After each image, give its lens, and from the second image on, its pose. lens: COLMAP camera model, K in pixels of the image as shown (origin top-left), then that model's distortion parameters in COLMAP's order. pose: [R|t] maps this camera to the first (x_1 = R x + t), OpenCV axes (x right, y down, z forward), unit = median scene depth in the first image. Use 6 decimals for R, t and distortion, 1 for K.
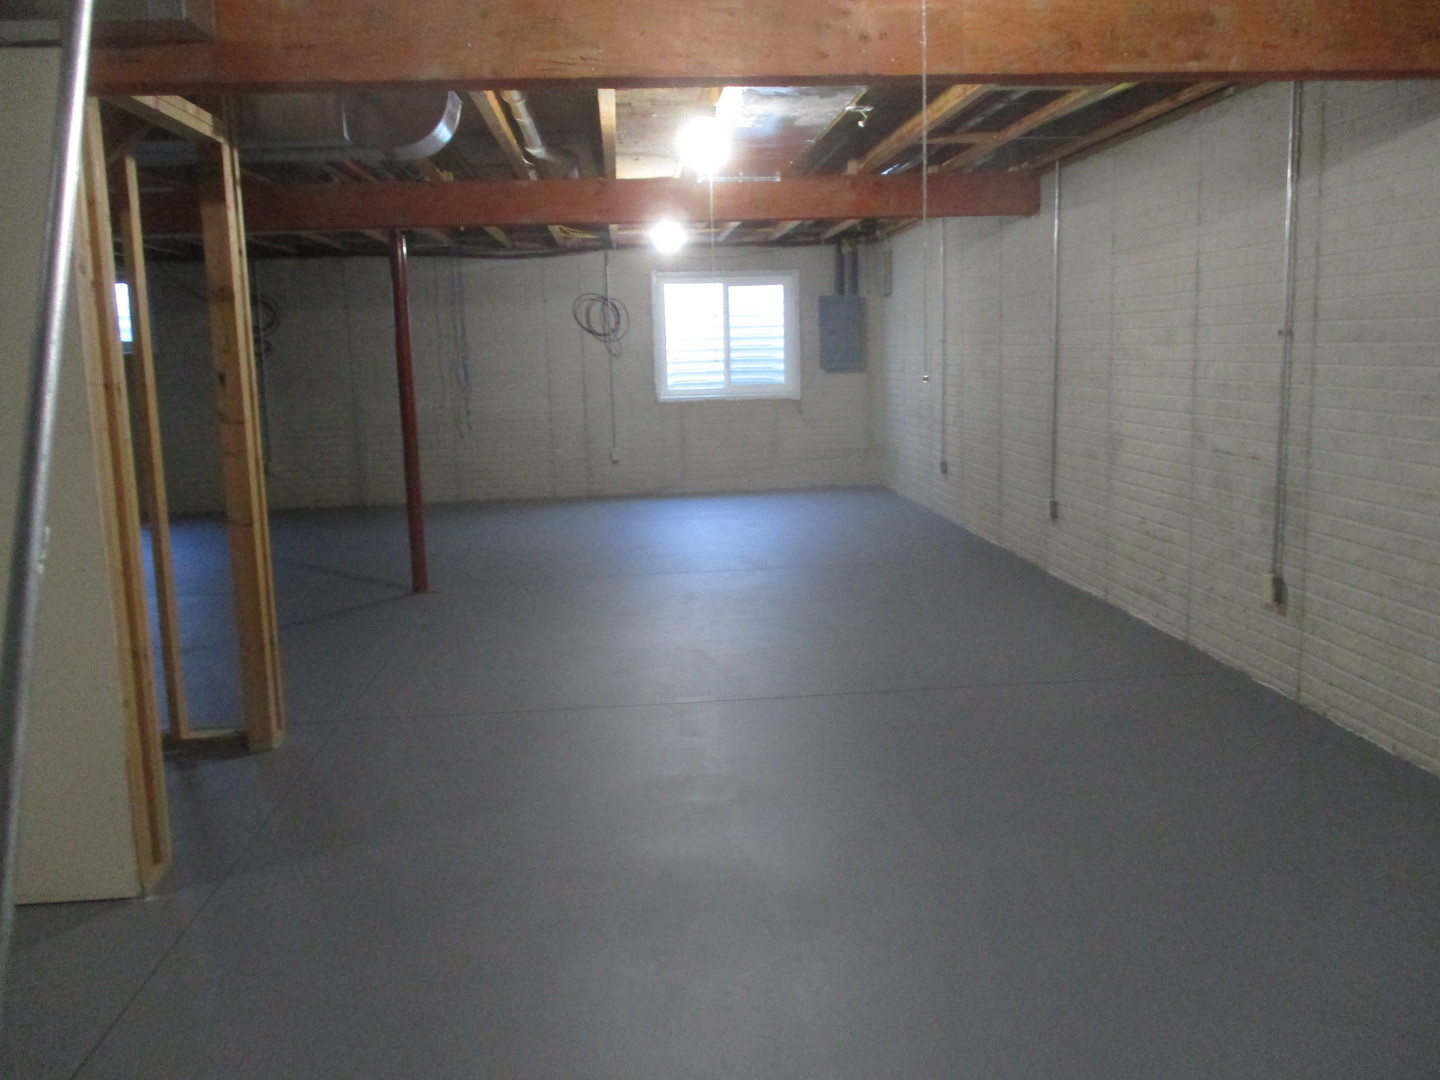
lens RADIAL K [[1227.8, 0, 720.0], [0, 1227.8, 540.0], [0, 0, 1]] dist [-0.009088, 0.002055]
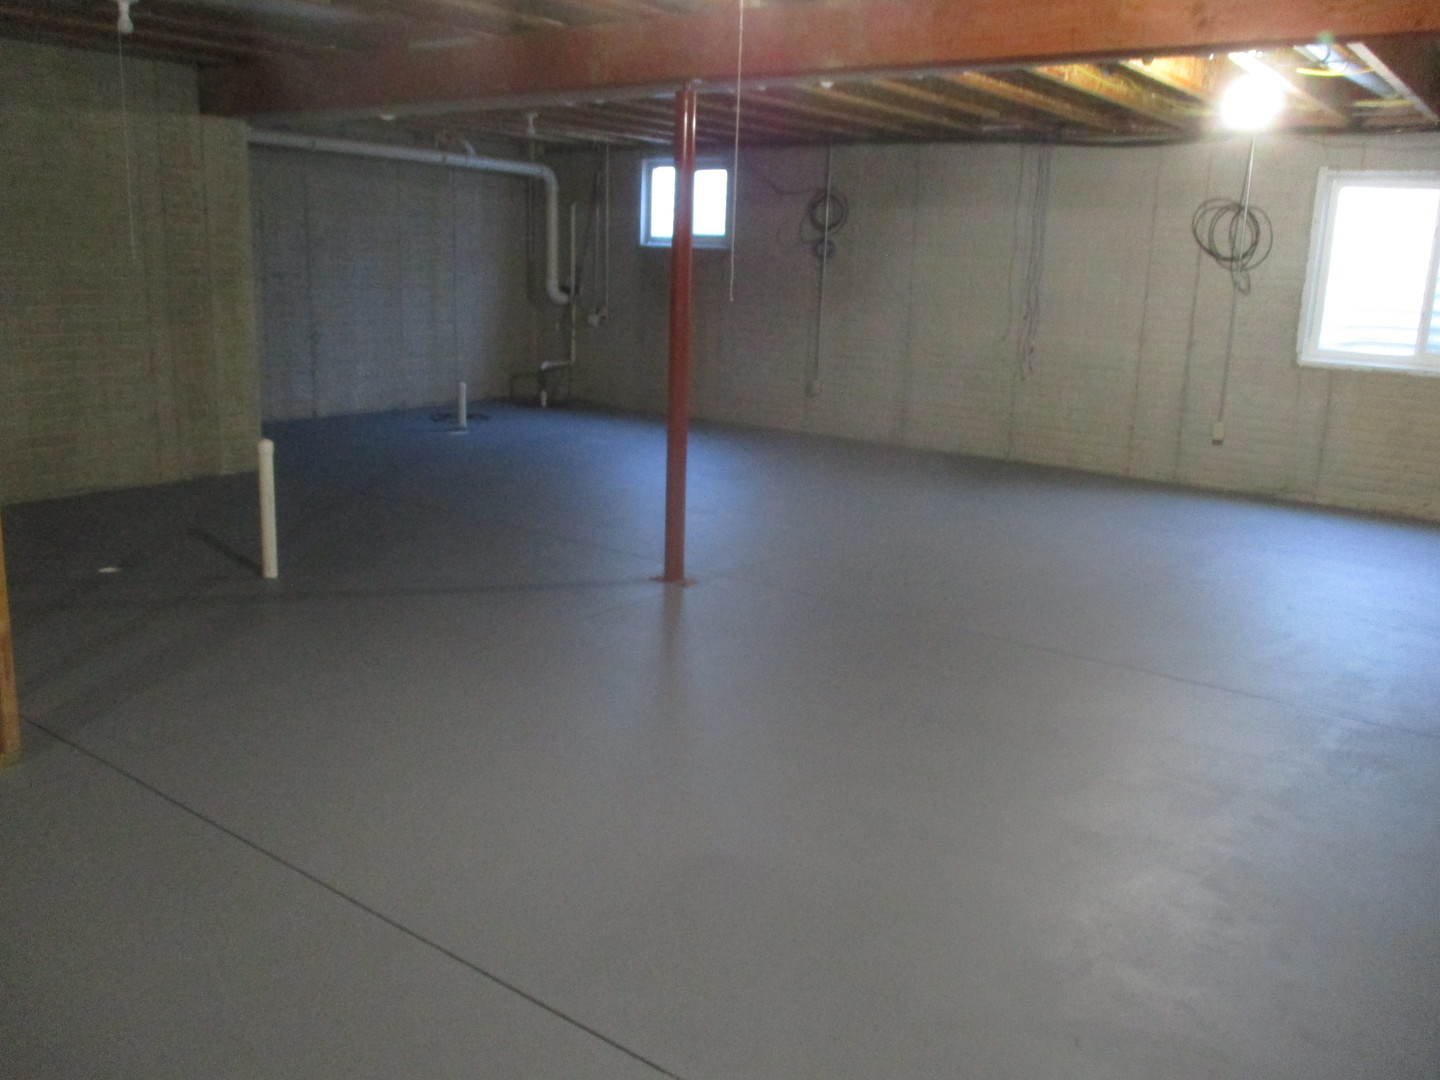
lens RADIAL K [[1227.8, 0, 720.0], [0, 1227.8, 540.0], [0, 0, 1]] dist [-0.009088, 0.002055]
pose [[0.753384, 0.205748, -0.624564, 0.156923], [-0.151249, 0.978544, 0.139914, -0.065997], [0.639950, -0.010944, 0.768339, 0.282321]]
